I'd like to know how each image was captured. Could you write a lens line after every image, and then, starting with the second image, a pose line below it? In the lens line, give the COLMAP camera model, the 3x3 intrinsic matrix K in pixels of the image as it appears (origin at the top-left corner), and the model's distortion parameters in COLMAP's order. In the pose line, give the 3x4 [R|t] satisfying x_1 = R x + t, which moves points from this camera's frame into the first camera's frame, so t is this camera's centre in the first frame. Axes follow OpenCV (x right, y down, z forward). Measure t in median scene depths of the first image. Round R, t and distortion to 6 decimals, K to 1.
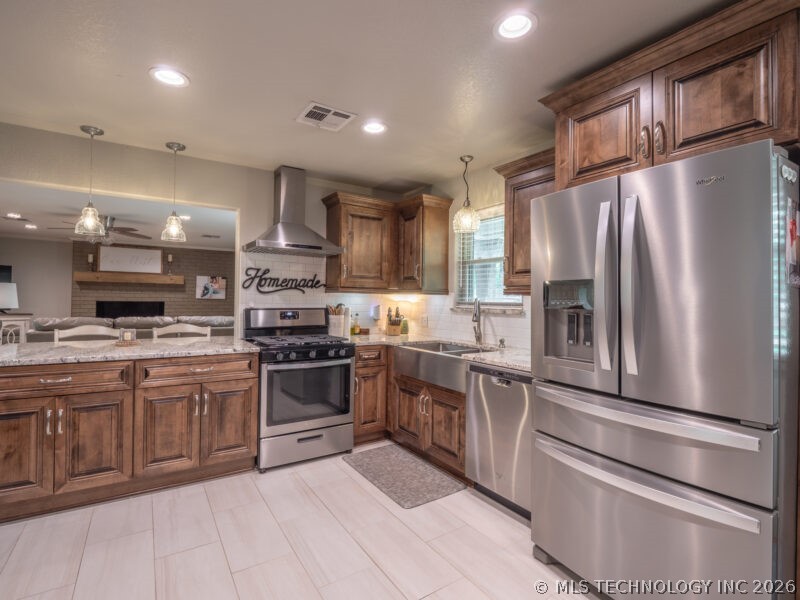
lens RADIAL K [[394.3, 0, 401.8], [0, 394.3, 297.0], [0, 0, 1]] dist [-0.002450, -0.002223]
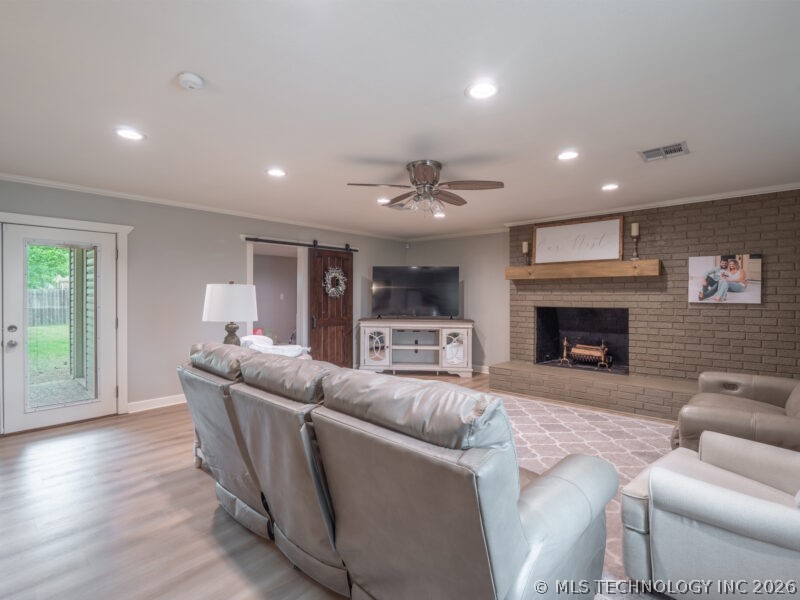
lens RADIAL K [[394.3, 0, 396.3], [0, 394.3, 299.4], [0, 0, 1]] dist [-0.002450, -0.002223]
pose [[0.244884, -0.006013, -0.969534, -0.134481], [0.008543, 0.999955, -0.004044, -0.001598], [0.969515, -0.007292, 0.244924, 0.540959]]
